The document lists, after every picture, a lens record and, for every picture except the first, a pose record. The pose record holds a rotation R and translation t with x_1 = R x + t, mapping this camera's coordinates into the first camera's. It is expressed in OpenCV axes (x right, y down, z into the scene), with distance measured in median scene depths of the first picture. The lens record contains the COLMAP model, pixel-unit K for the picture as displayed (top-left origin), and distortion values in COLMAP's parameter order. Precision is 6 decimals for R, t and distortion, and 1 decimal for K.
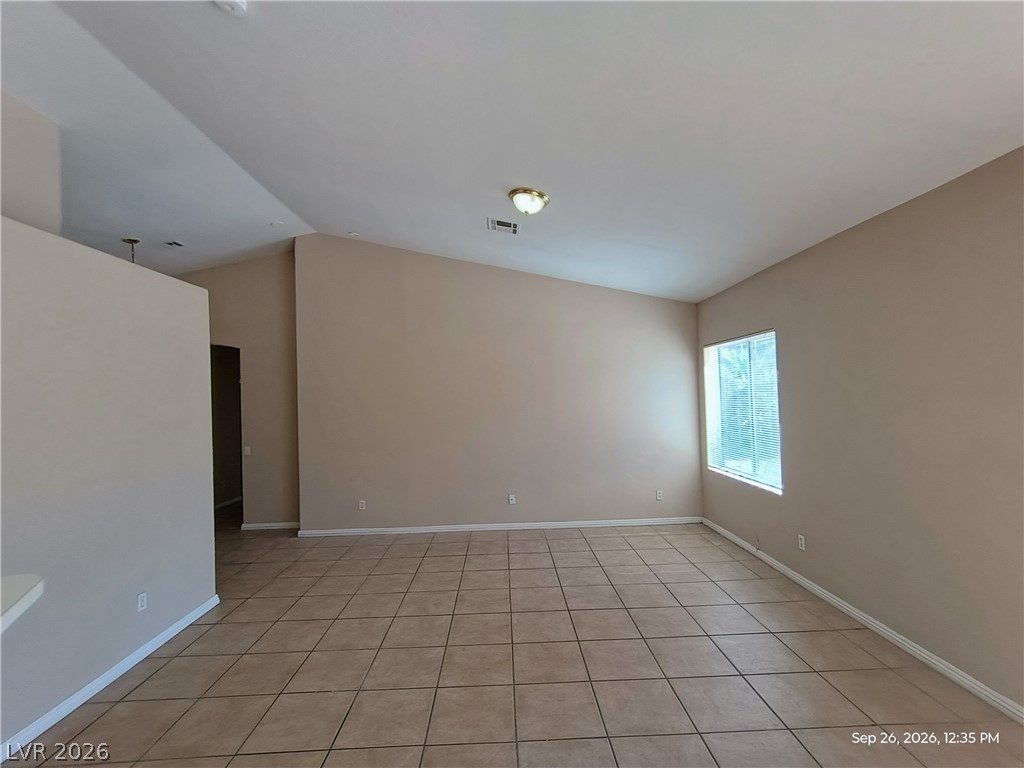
lens RADIAL K [[463.0, 0, 517.8], [0, 463.0, 381.6], [0, 0, 1]] dist [0.001963, 0.000474]
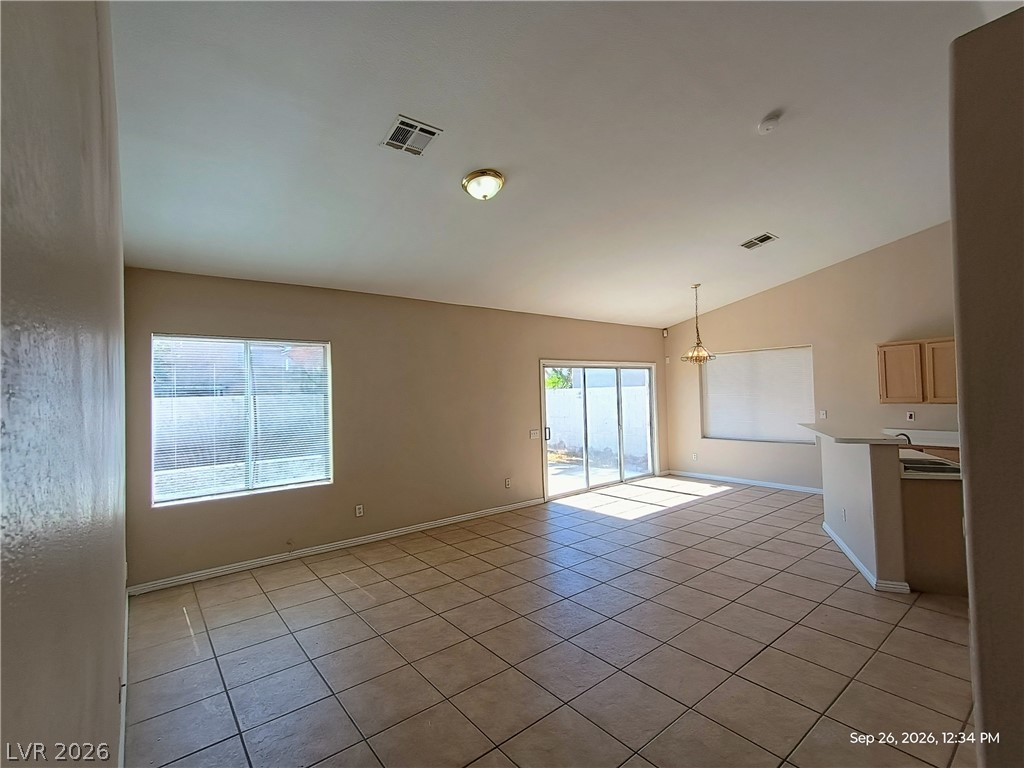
lens RADIAL K [[463.0, 0, 517.8], [0, 463.0, 381.6], [0, 0, 1]] dist [0.001963, 0.000474]
pose [[-0.599861, 0.058532, 0.797960, -0.665459], [0.012984, 0.997901, -0.063437, 0.068283], [-0.799999, -0.027693, -0.599362, 1.337562]]
